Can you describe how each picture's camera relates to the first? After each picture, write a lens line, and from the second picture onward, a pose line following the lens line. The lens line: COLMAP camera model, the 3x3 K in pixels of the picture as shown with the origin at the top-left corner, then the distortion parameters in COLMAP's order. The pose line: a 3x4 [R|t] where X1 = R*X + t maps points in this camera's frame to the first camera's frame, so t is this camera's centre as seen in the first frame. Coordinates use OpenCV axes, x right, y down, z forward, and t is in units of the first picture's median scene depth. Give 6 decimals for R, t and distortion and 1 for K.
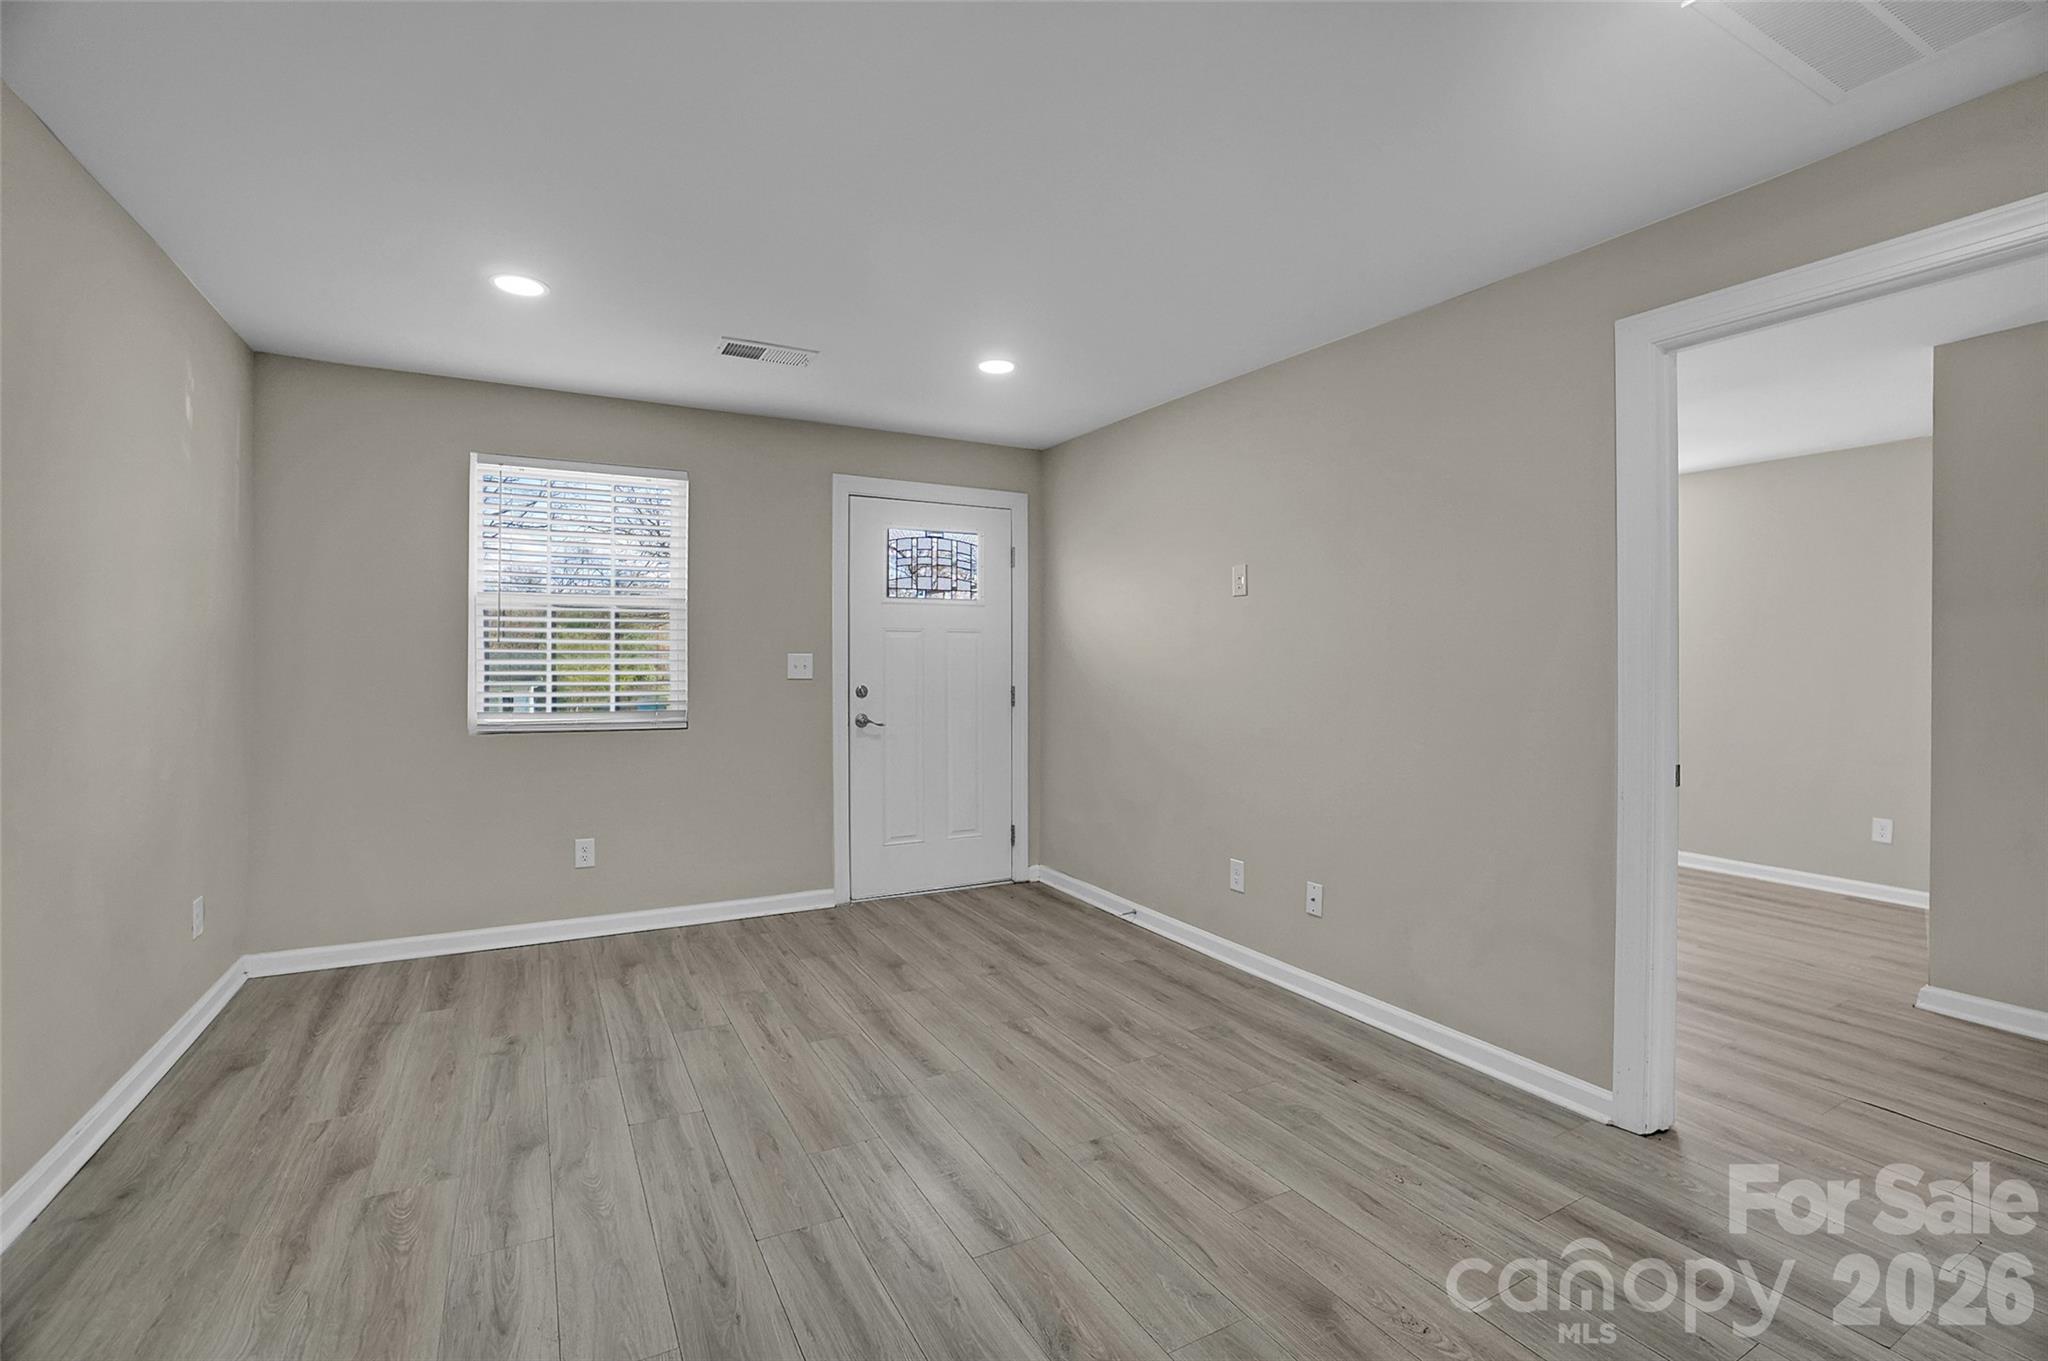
lens RADIAL K [[908.1, 0, 1018.2], [0, 908.1, 668.2], [0, 0, 1]] dist [-0.065312, 0.024265]
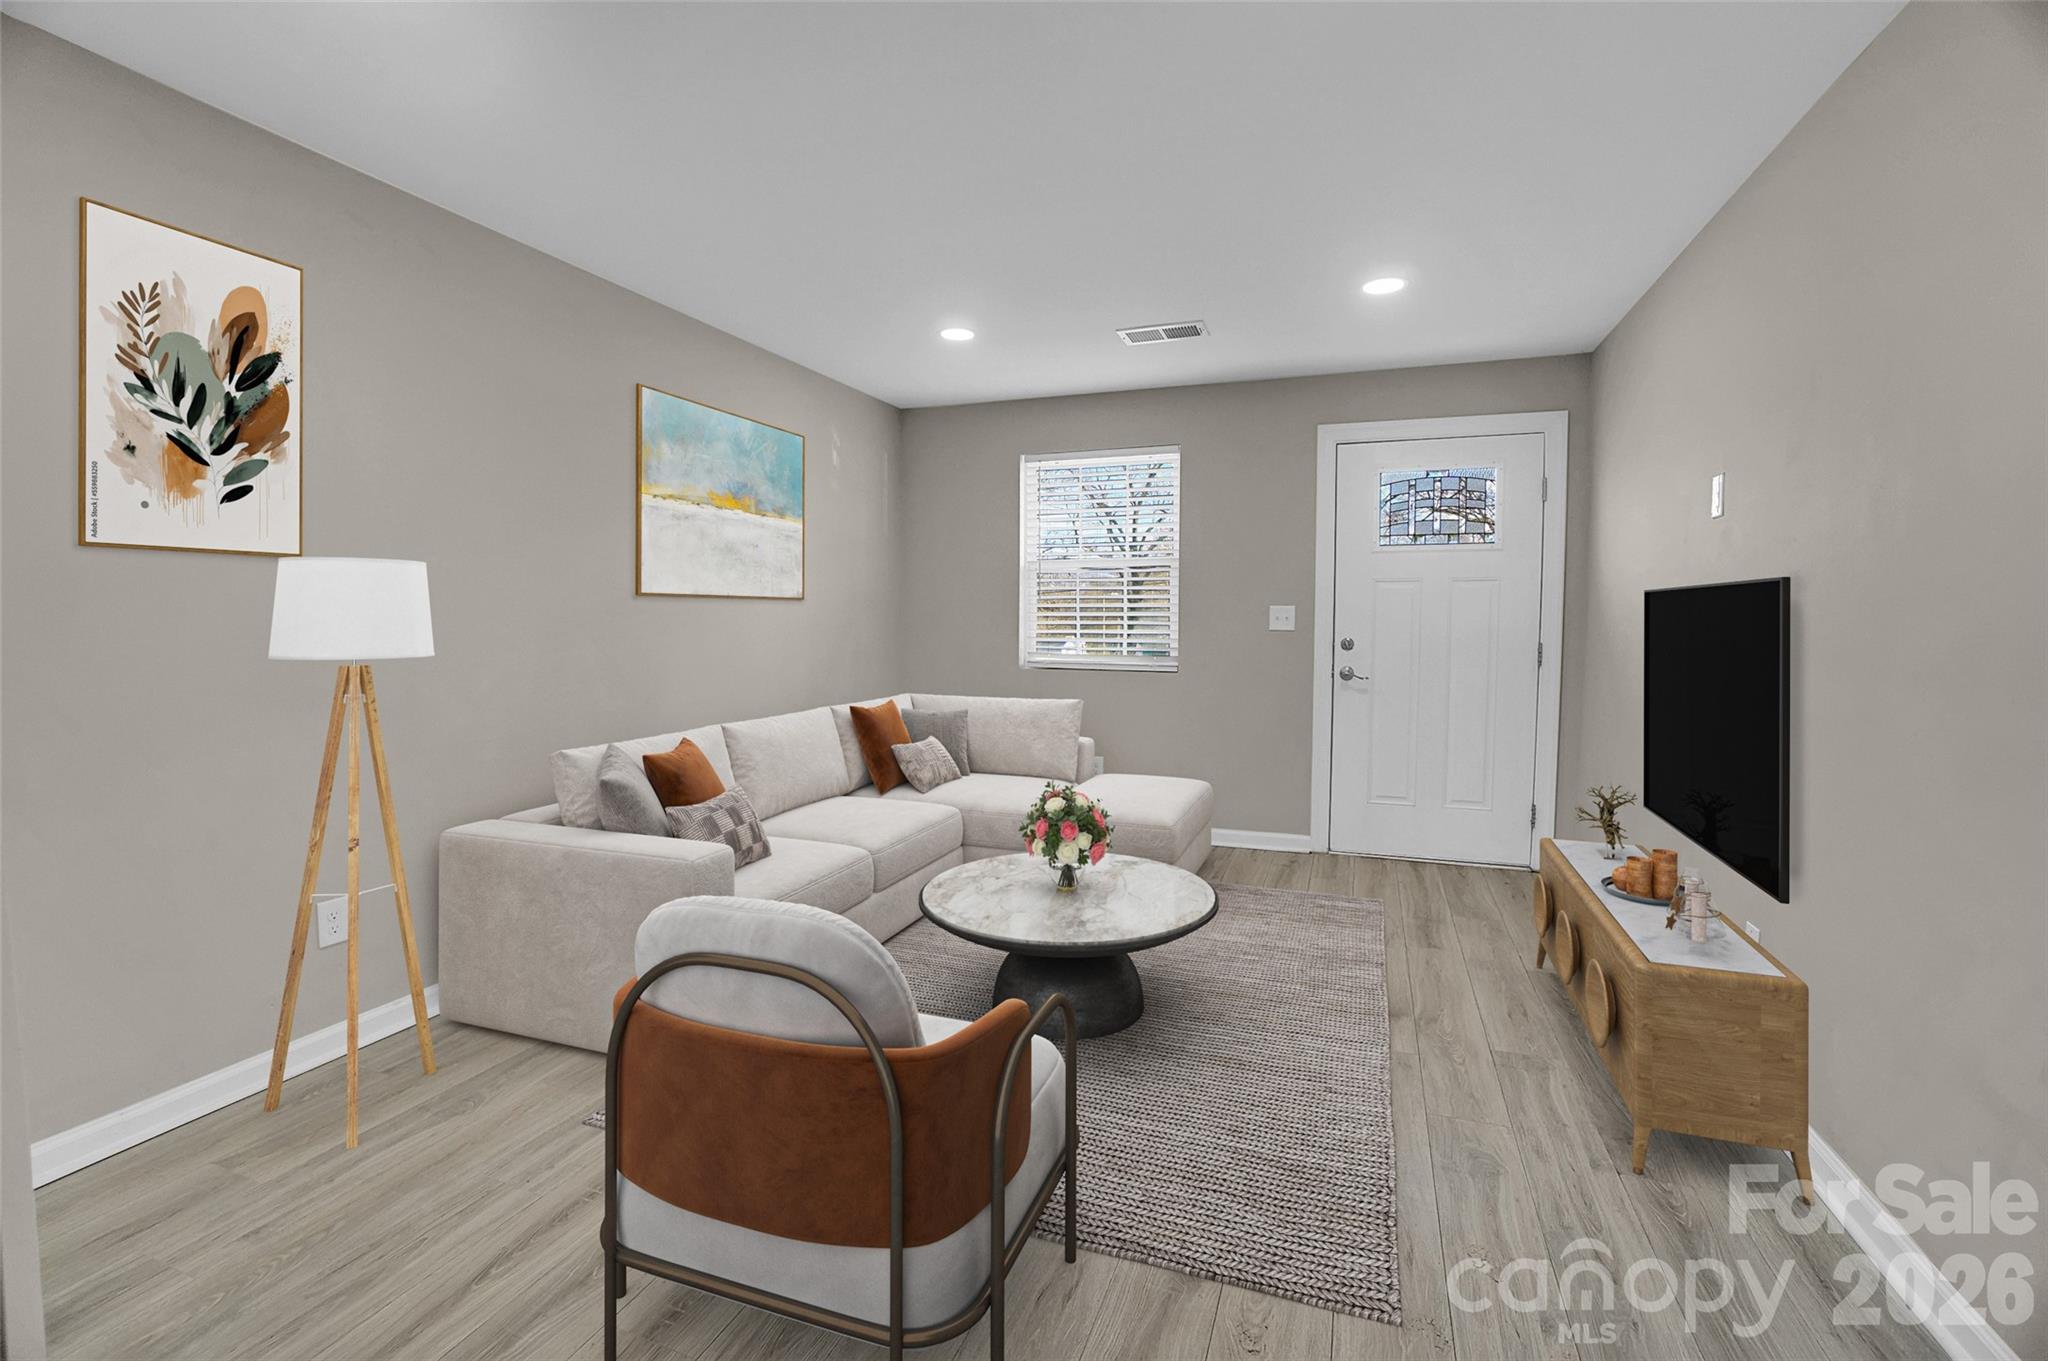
lens RADIAL K [[908.1, 0, 1018.2], [0, 908.1, 668.2], [0, 0, 1]] dist [-0.065312, 0.024265]
pose [[0.648650, 0.040156, -0.760026, 0.371627], [-0.006059, 0.998848, 0.047603, 0.008342], [0.761062, -0.026272, 0.648147, 0.099093]]
